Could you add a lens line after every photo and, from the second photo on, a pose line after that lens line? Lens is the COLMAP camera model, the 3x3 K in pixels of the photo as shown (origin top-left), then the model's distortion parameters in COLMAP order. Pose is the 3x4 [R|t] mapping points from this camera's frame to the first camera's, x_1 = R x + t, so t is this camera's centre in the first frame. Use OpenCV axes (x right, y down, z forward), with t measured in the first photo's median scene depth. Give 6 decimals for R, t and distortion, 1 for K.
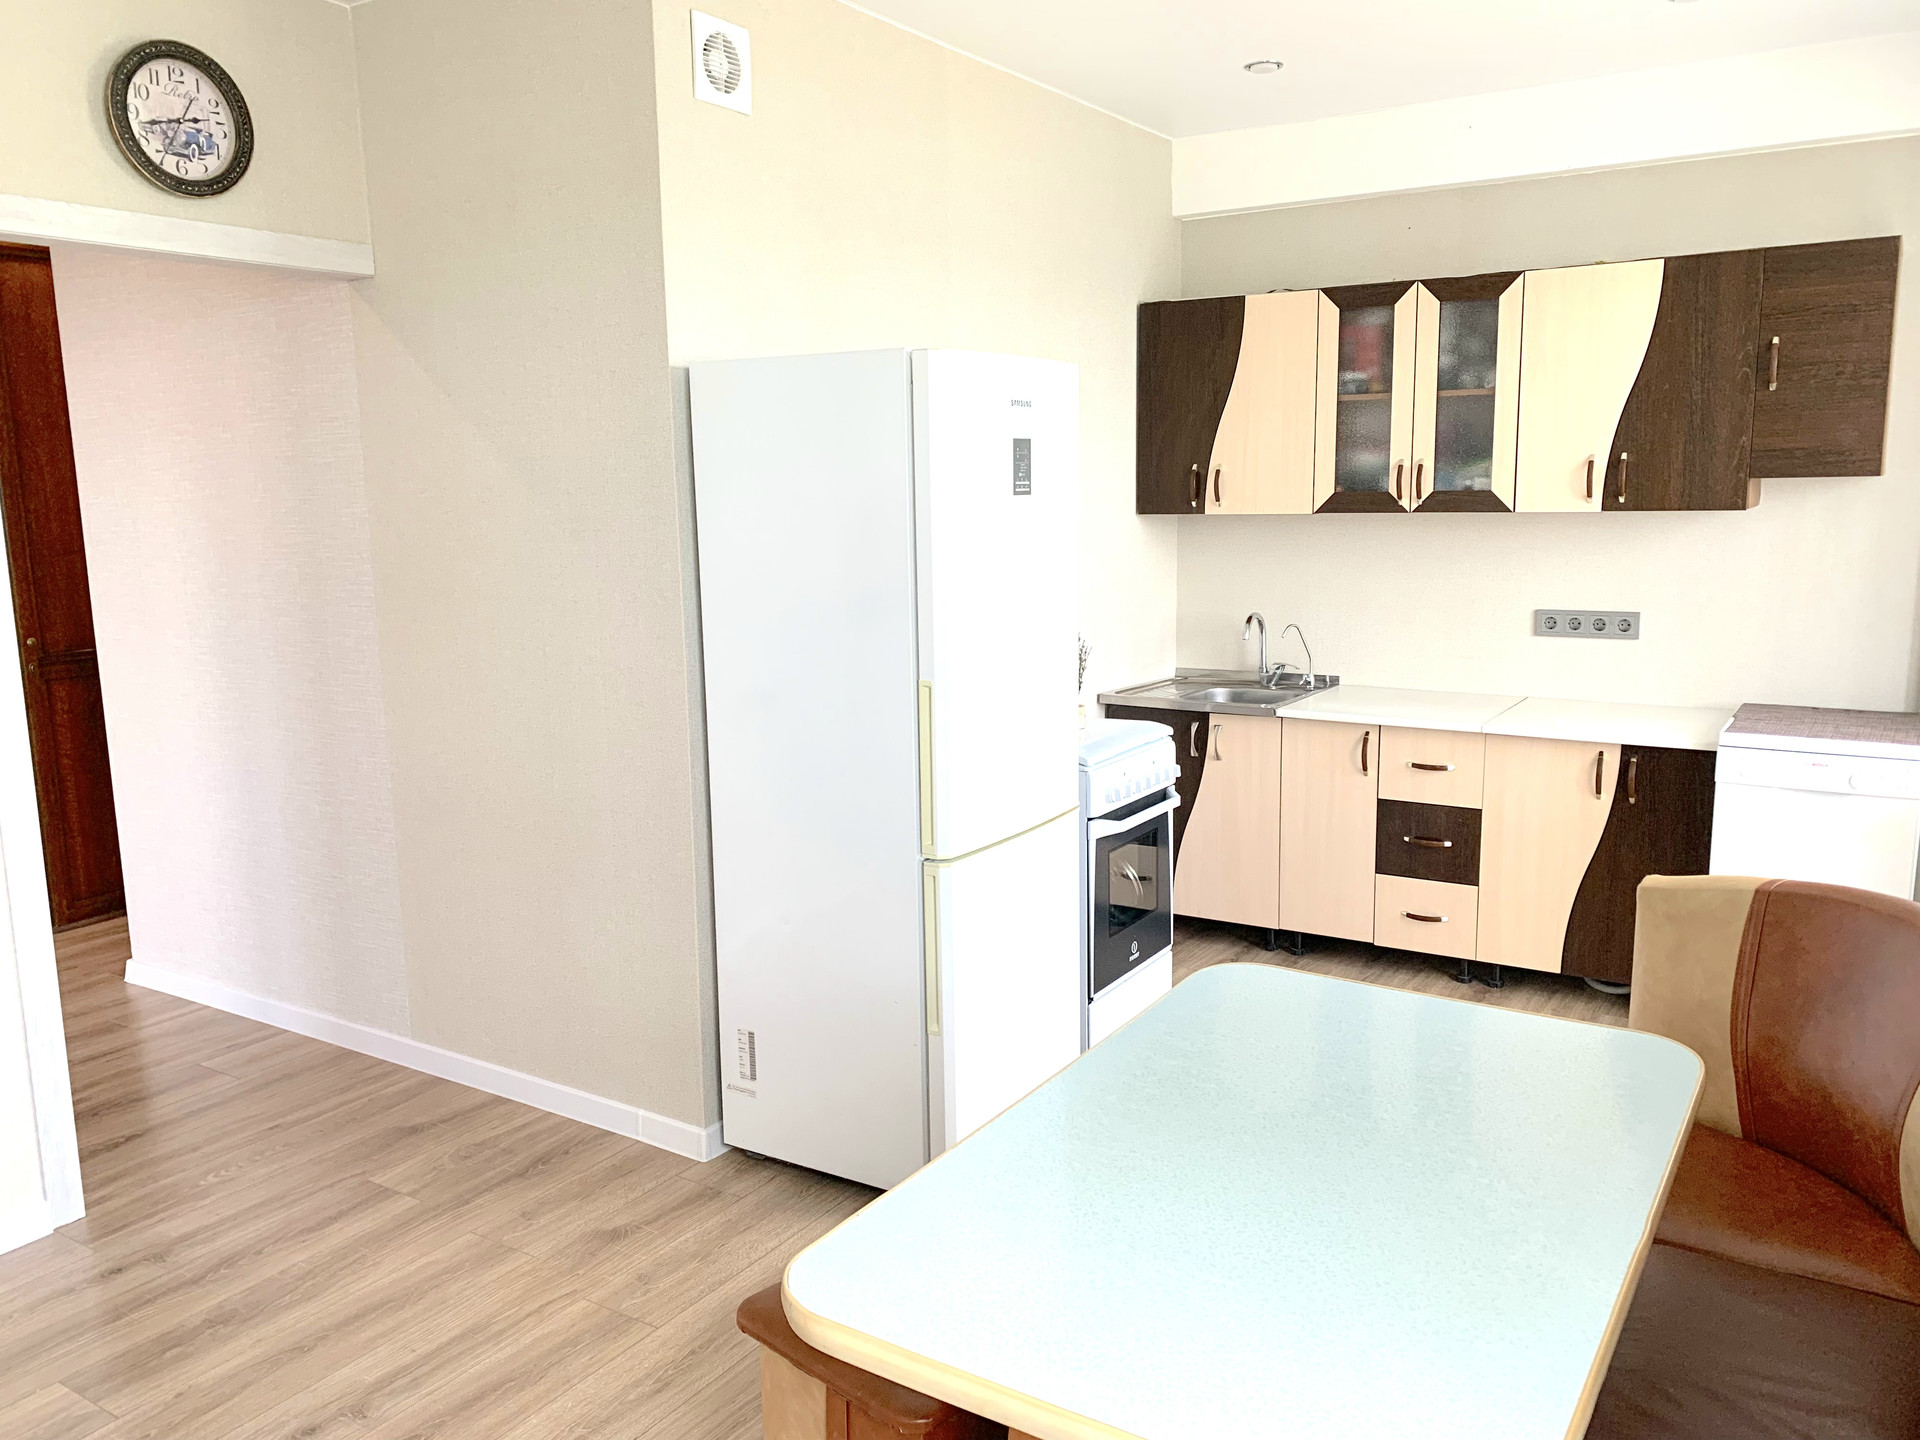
lens RADIAL K [[1442.8, 0, 960.0], [0, 1442.8, 720.0], [0, 0, 1]] dist [0.010964, 0.001624]
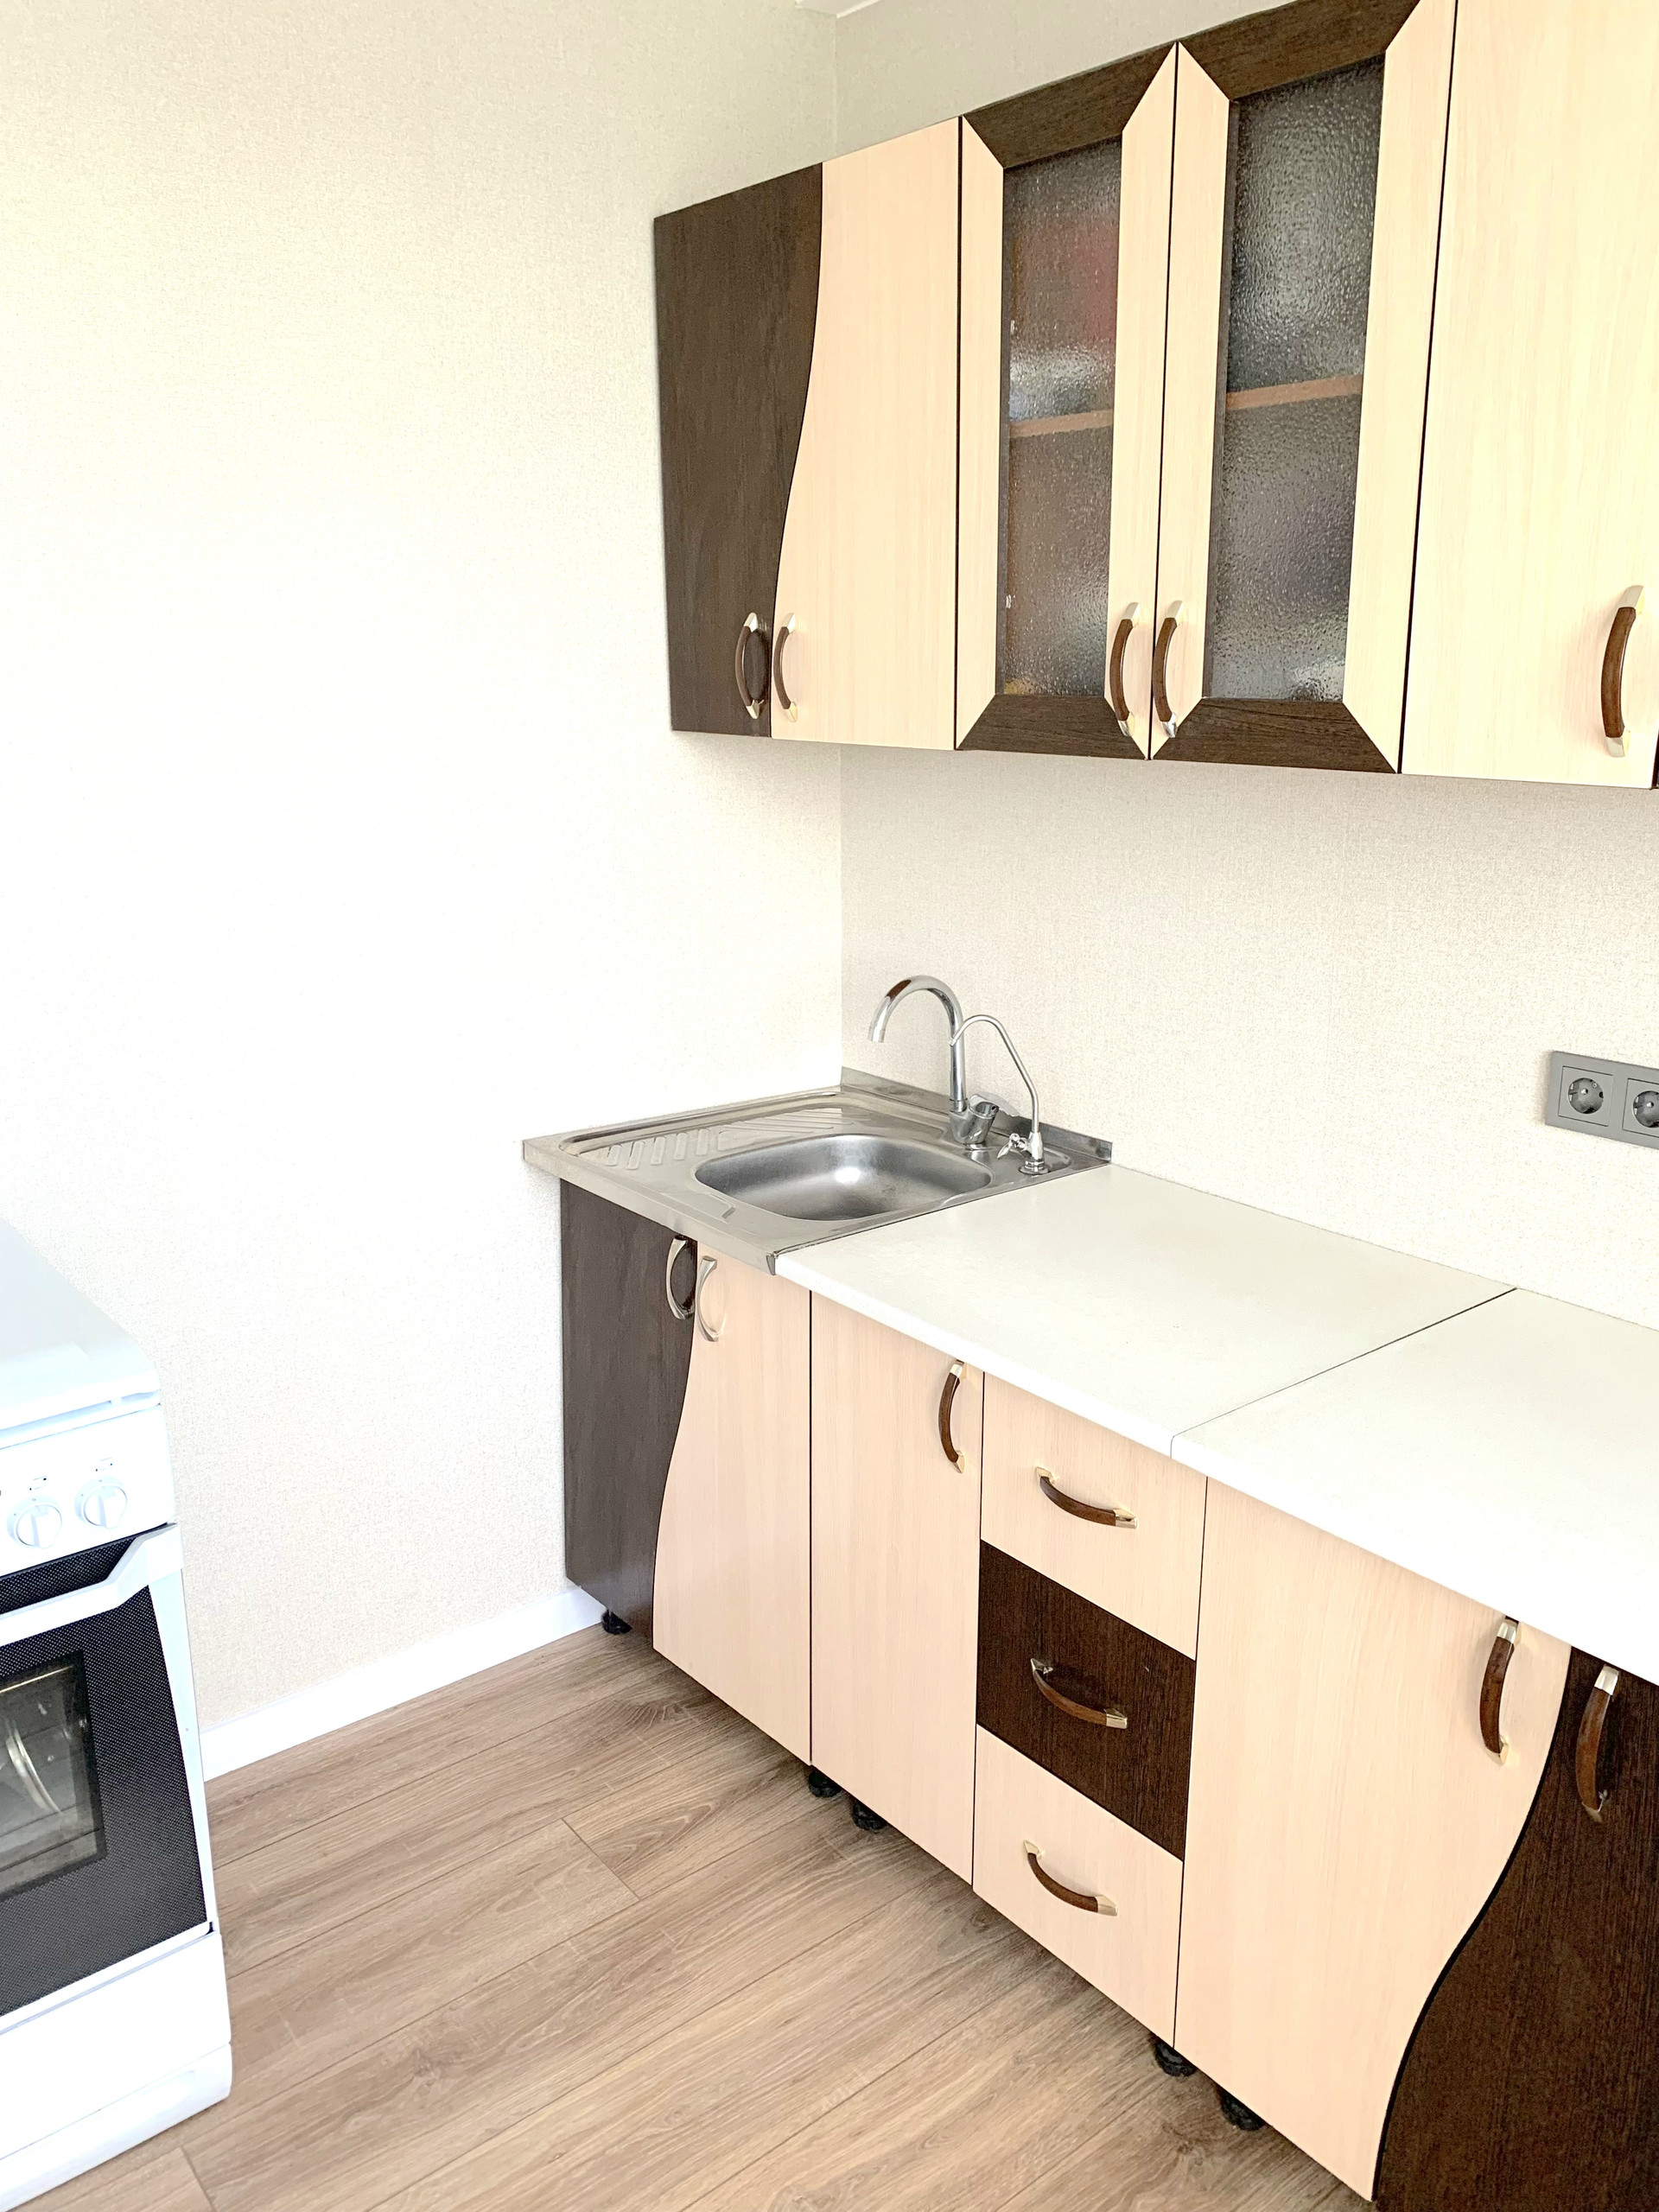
lens RADIAL K [[1700.0, 0, 814.4], [0, 1700.0, 1088.0], [0, 0, 1]] dist [0.011782, -0.006944]
pose [[0.951240, 0.091950, -0.294429, 0.362222], [-0.064582, 0.992749, 0.101383, -0.100560], [0.301617, -0.077425, 0.950280, 0.574242]]
